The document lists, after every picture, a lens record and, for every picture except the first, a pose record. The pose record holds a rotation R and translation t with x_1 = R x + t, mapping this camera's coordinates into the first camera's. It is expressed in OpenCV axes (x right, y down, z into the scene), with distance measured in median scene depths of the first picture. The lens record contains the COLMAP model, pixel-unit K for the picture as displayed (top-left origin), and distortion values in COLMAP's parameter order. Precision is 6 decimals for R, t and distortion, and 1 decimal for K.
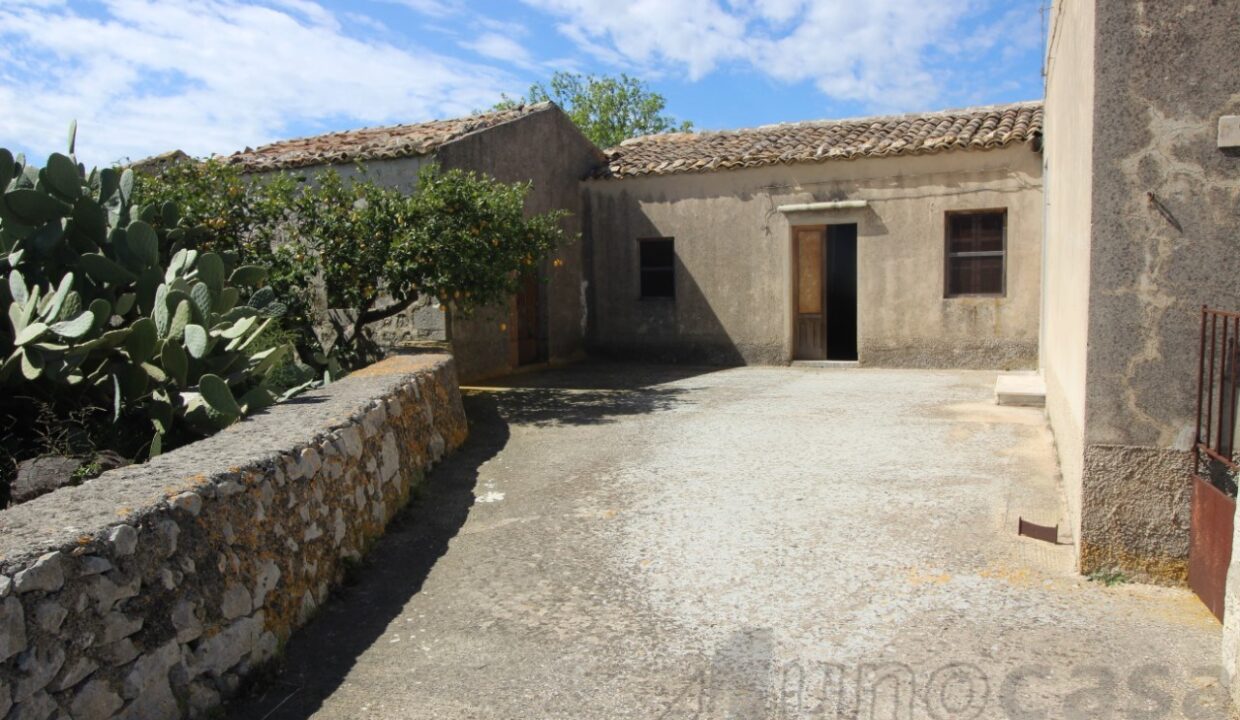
lens RADIAL K [[889.2, 0, 618.2], [0, 889.2, 354.8], [0, 0, 1]] dist [0.014355, -0.005495]
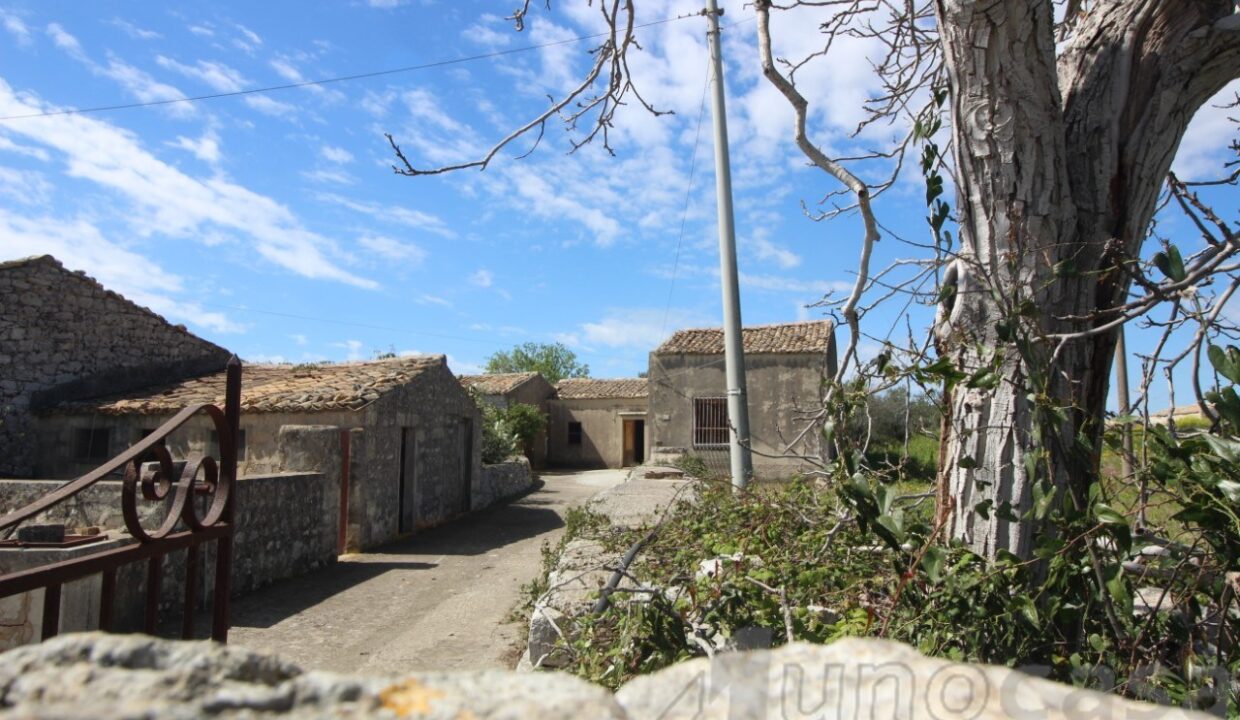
lens RADIAL K [[889.2, 0, 618.2], [0, 889.2, 354.8], [0, 0, 1]] dist [0.014355, -0.005495]
pose [[0.984978, 0.036241, 0.168835, -0.305672], [-0.011826, 0.989590, -0.143426, 0.058646], [-0.172275, 0.139274, 0.975153, -1.786498]]
